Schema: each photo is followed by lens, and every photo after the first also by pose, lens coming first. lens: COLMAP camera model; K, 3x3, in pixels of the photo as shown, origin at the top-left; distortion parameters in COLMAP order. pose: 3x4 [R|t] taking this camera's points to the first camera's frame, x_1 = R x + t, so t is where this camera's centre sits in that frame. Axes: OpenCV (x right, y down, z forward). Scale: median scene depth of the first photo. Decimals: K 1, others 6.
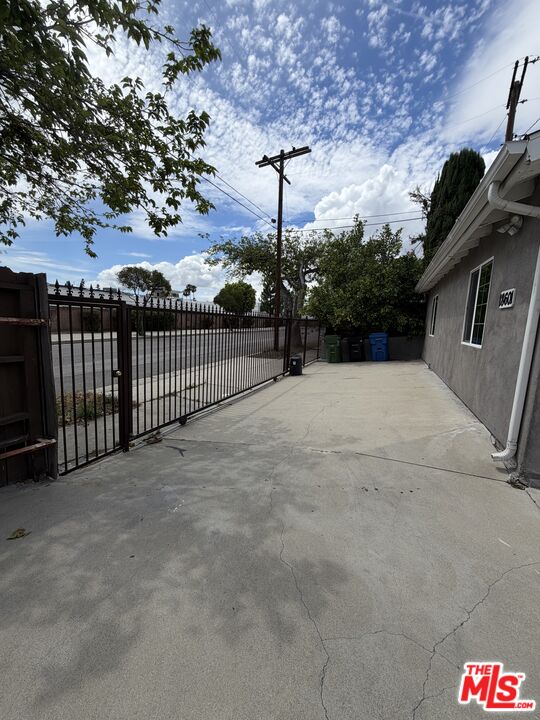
lens RADIAL K [[286.6, 0, 270.0], [0, 286.6, 357.5], [0, 0, 1]] dist [0.001390, -0.000208]
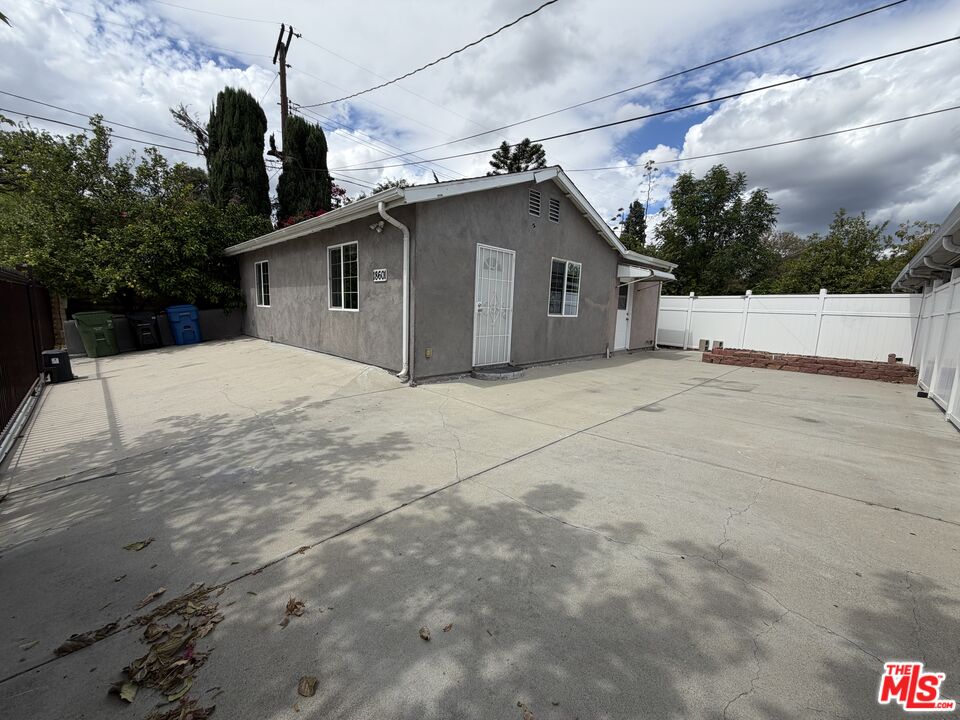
lens RADIAL K [[382.1, 0, 479.3], [0, 382.1, 361.7], [0, 0, 1]] dist [0.001390, -0.000208]
pose [[0.369538, -0.158895, 0.915529, -0.817096], [0.106126, 0.986041, 0.128297, 0.034580], [-0.923136, 0.049750, 0.381242, -0.190188]]
